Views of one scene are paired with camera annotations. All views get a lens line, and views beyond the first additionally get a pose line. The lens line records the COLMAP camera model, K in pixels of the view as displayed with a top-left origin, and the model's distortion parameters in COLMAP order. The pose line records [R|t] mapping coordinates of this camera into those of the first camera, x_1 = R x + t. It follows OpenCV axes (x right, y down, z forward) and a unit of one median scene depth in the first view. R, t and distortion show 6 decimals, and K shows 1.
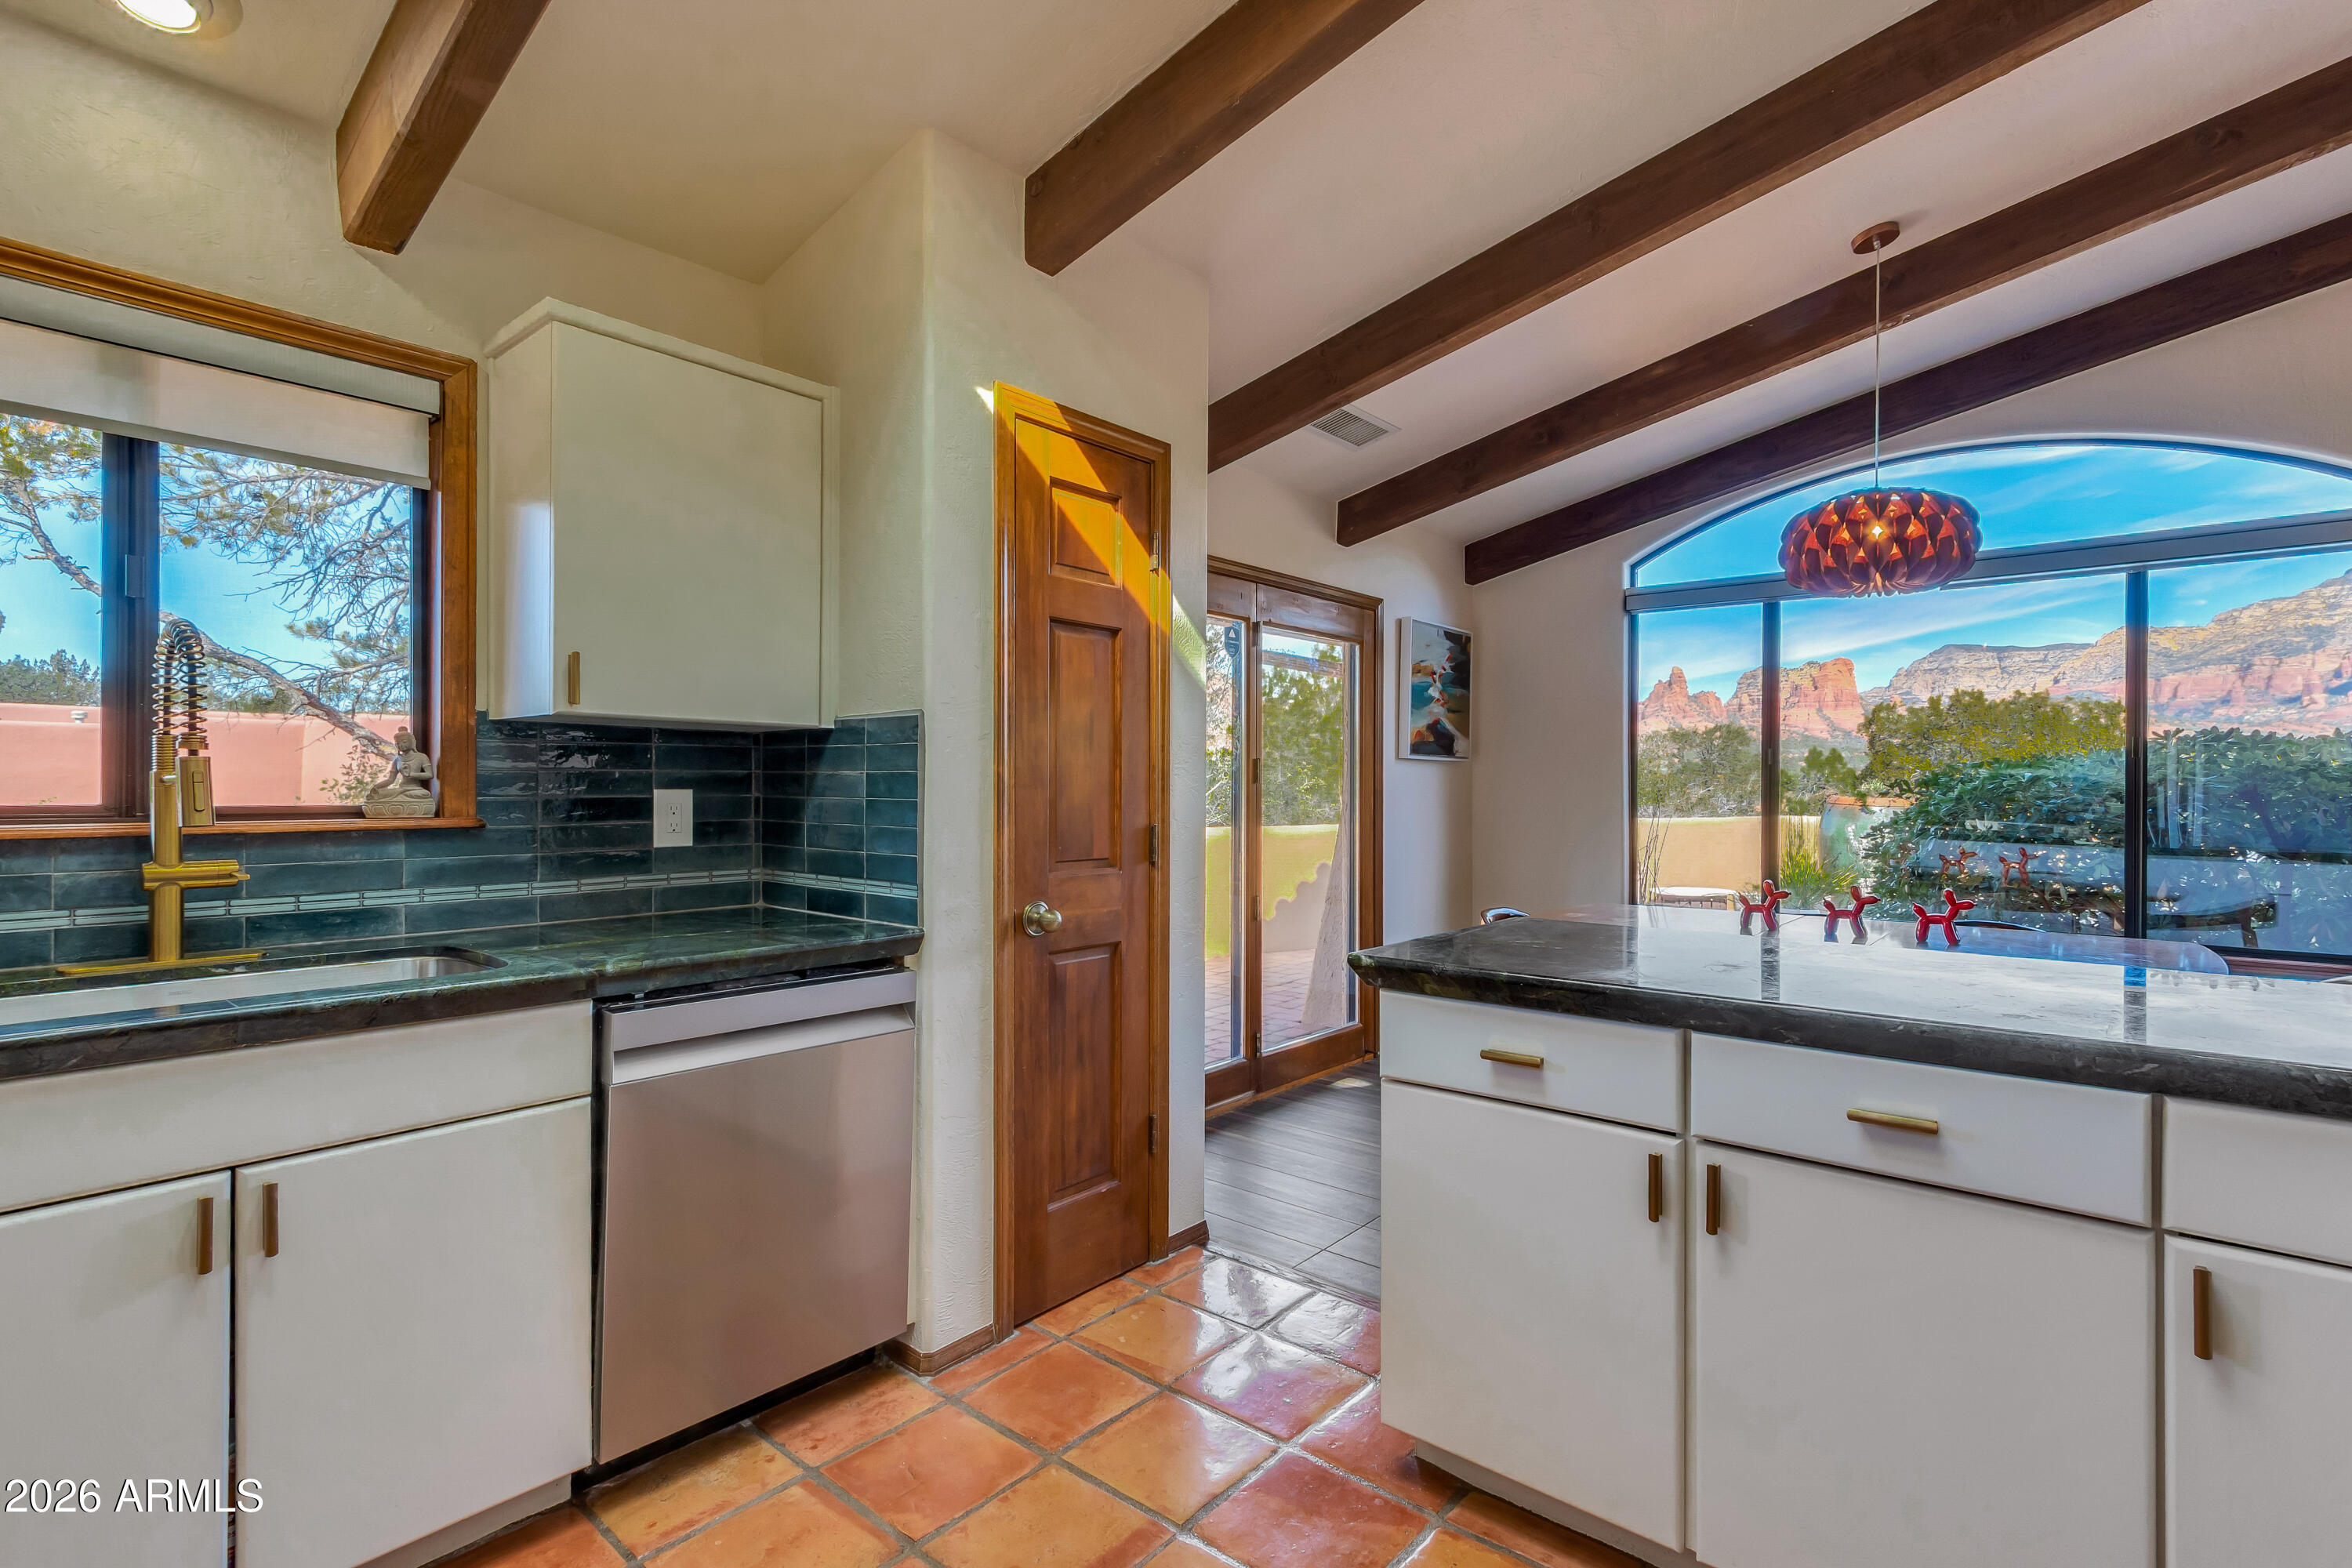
lens RADIAL K [[1086.5, 0, 1182.8], [0, 1086.5, 792.1], [0, 0, 1]] dist [0.014478, -0.005500]
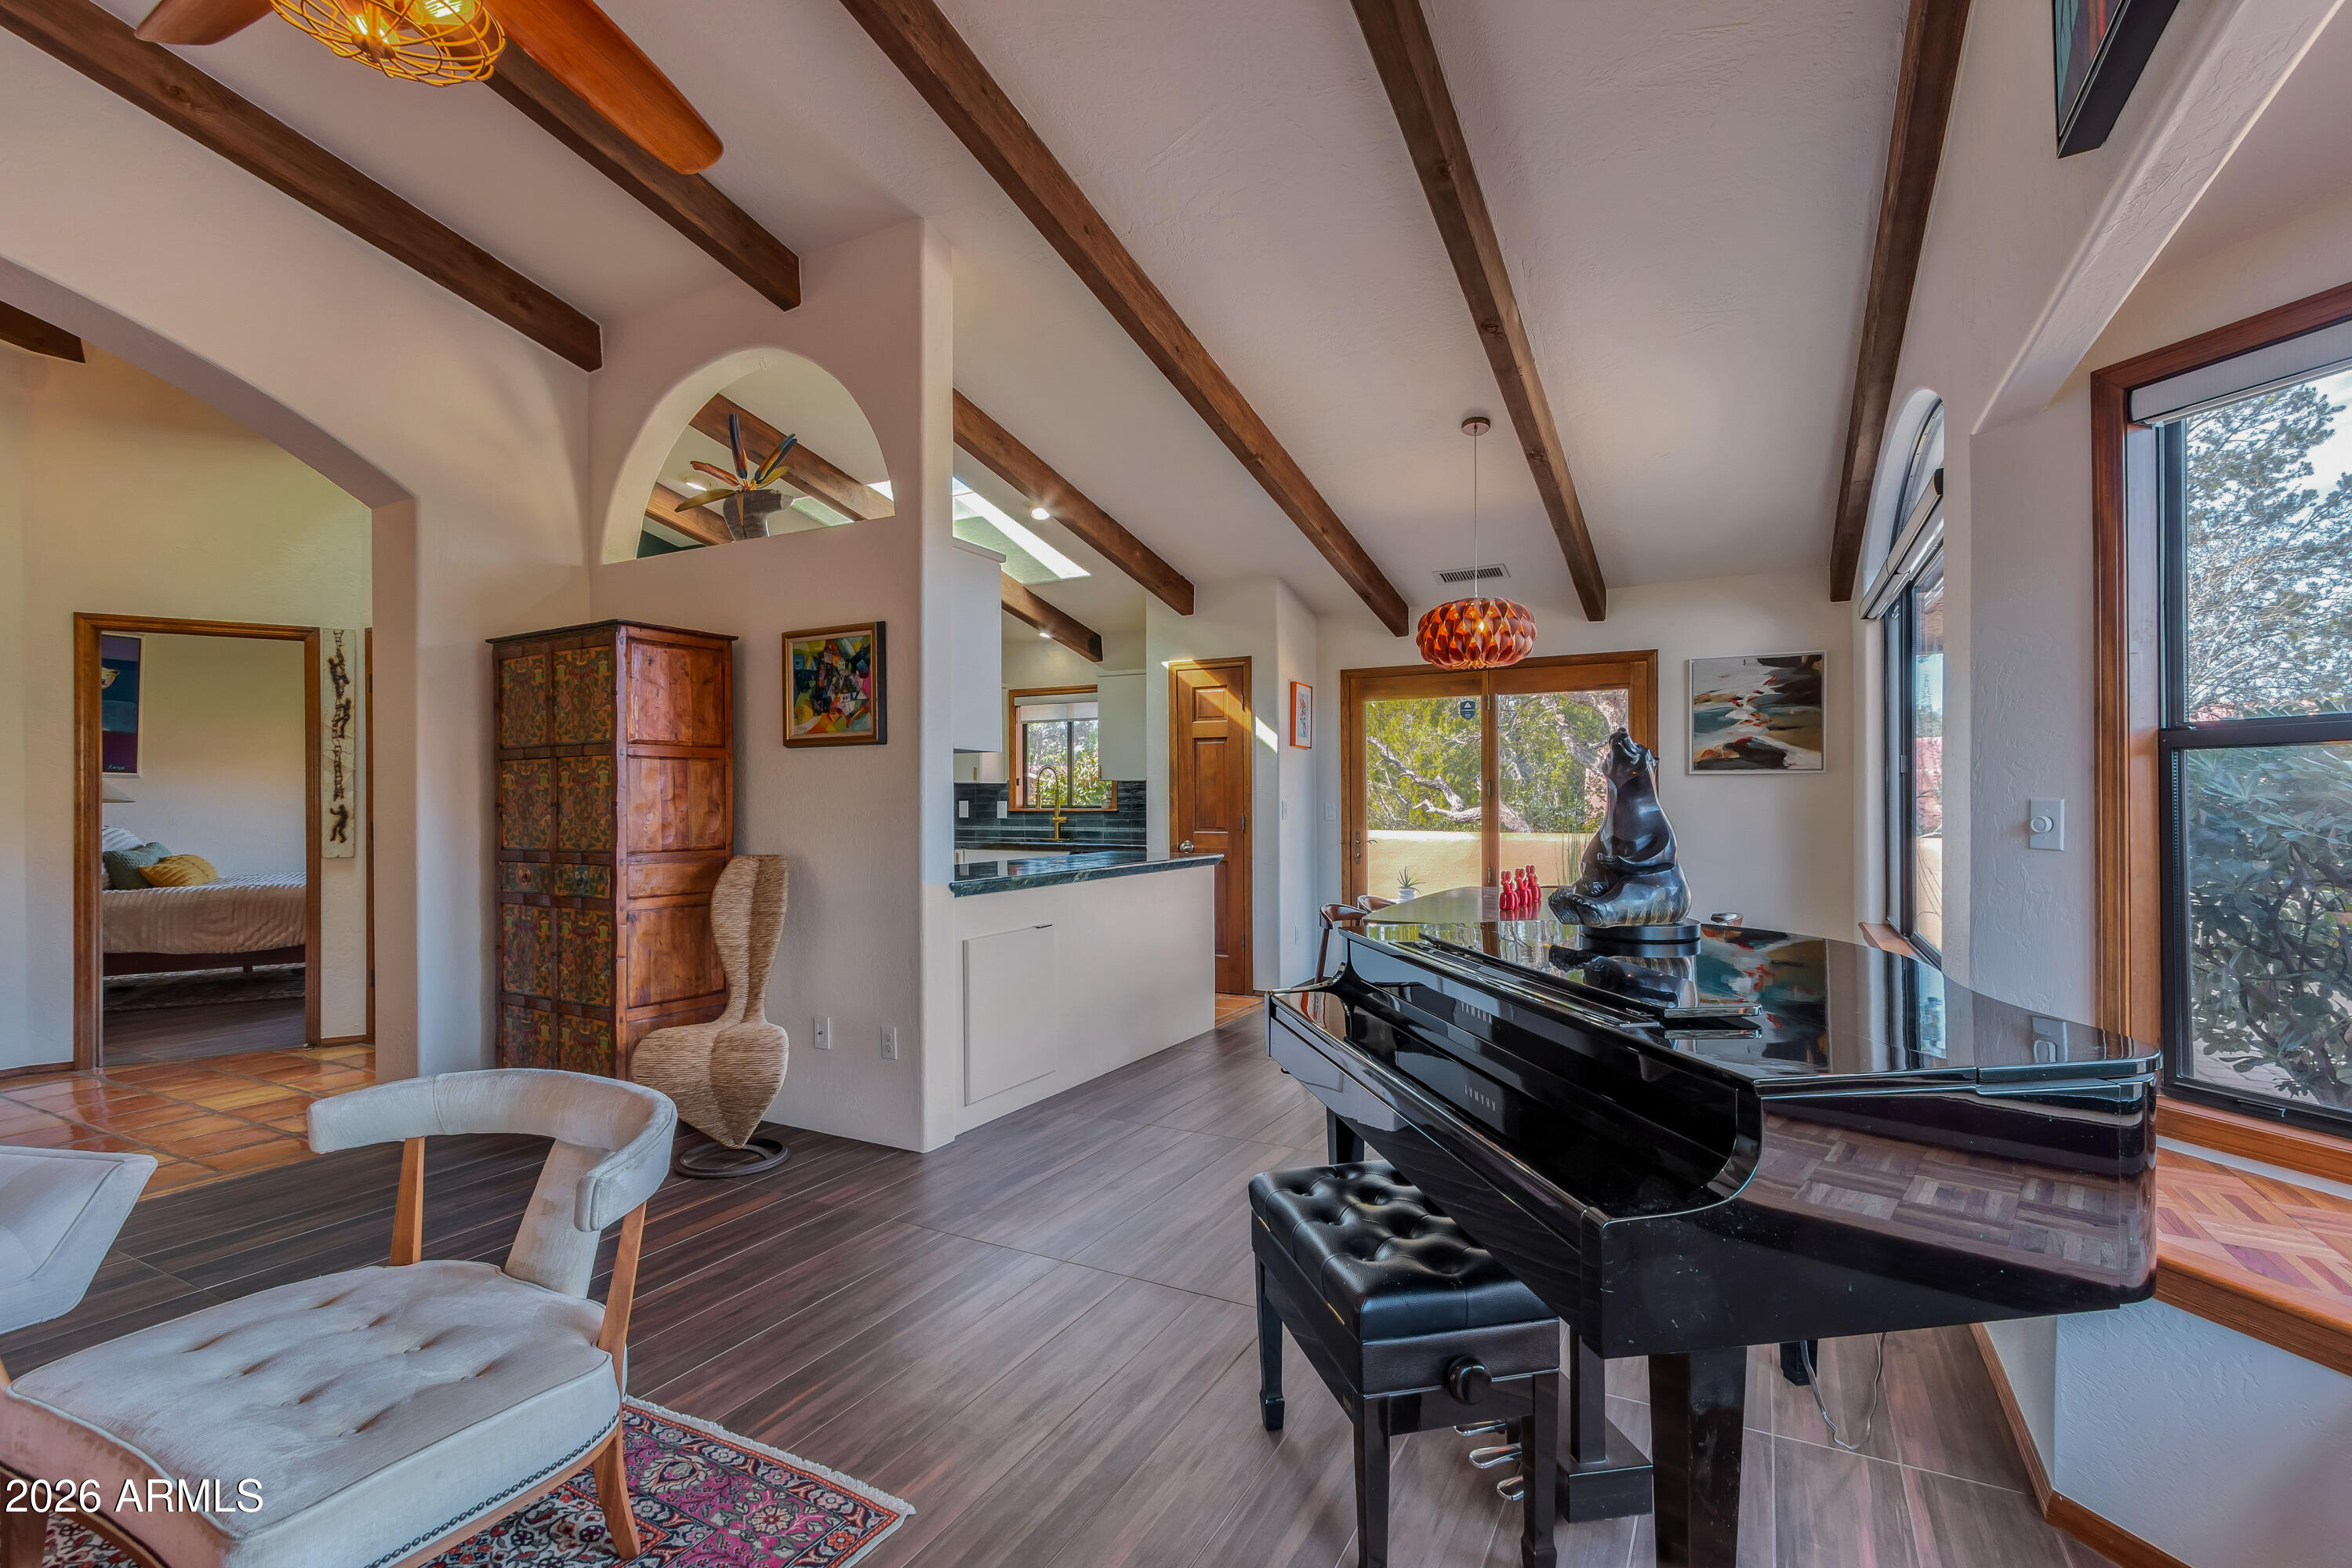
lens RADIAL K [[1086.5, 0, 1179.7], [0, 1086.5, 790.8], [0, 0, 1]] dist [0.014478, -0.005500]
pose [[0.219464, -0.007572, -0.975591, 2.115463], [-0.000051, 0.999970, -0.007772, -0.005904], [0.975621, 0.001756, 0.219457, 0.304184]]
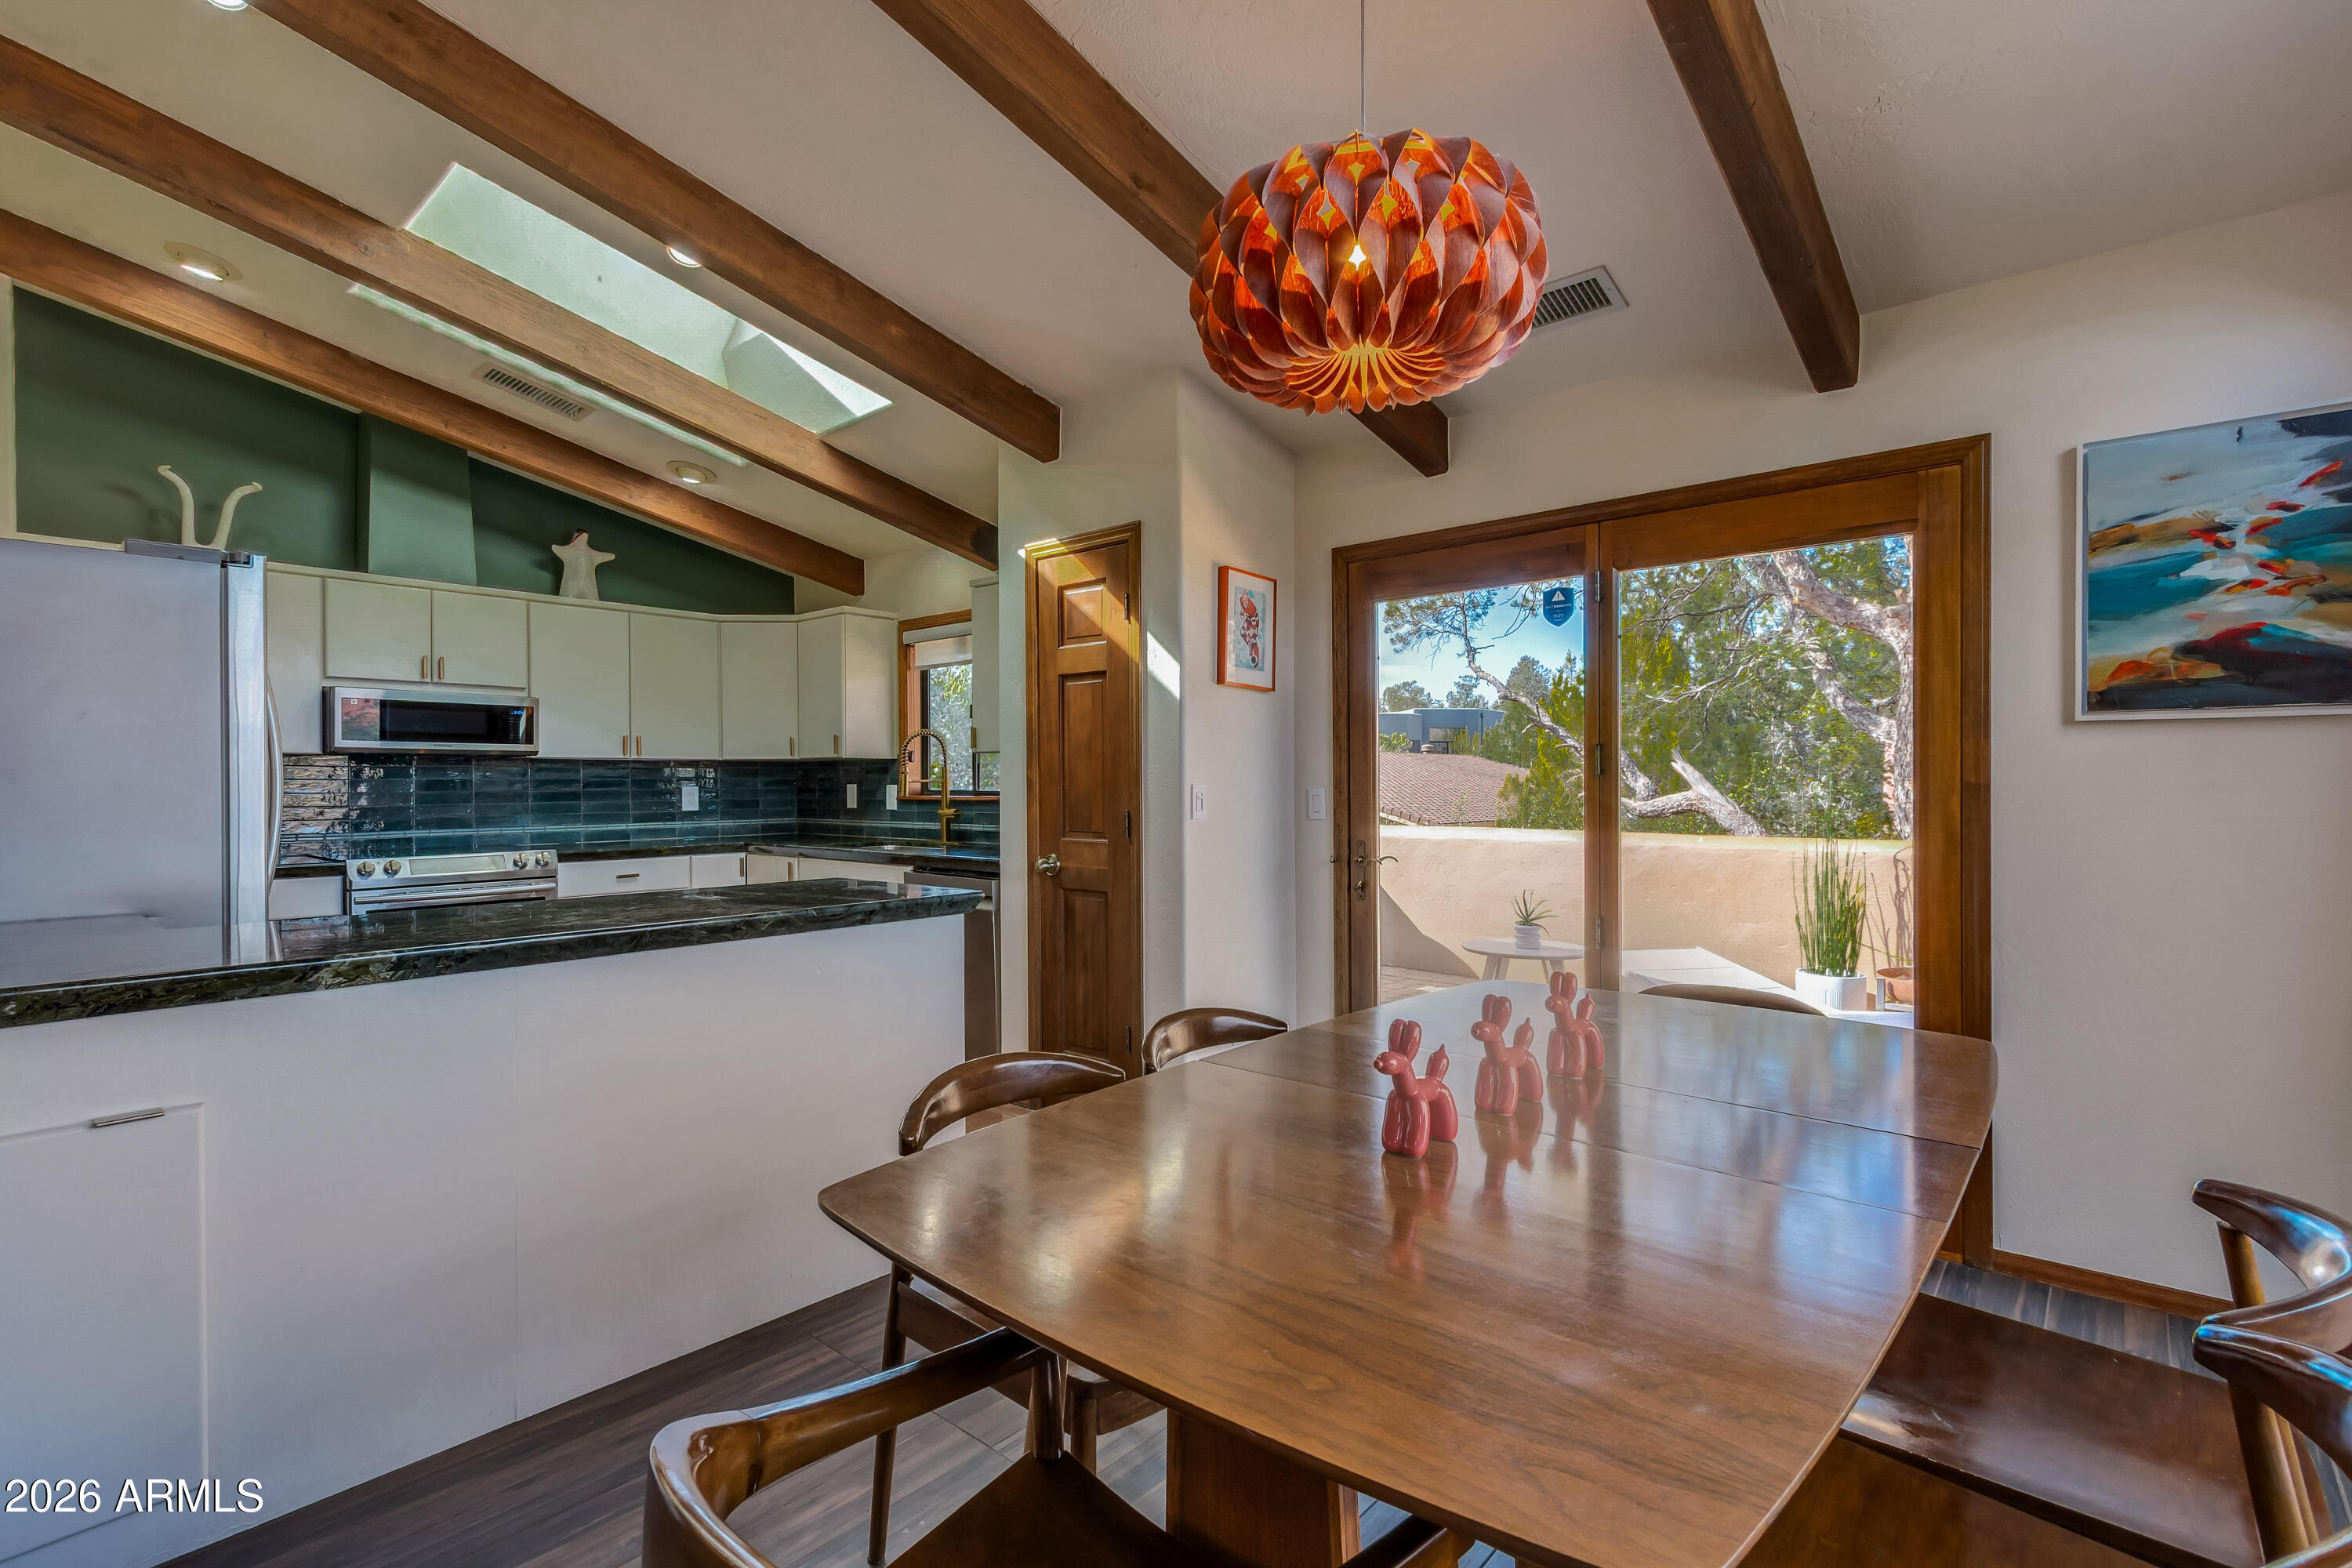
lens RADIAL K [[1086.5, 0, 1164.8], [0, 1086.5, 788.1], [0, 0, 1]] dist [0.014478, -0.005500]
pose [[-0.014586, 0.004609, -0.999883, 1.210137], [-0.000600, 0.999989, 0.004618, -0.004016], [0.999893, 0.000667, -0.014583, 0.977747]]
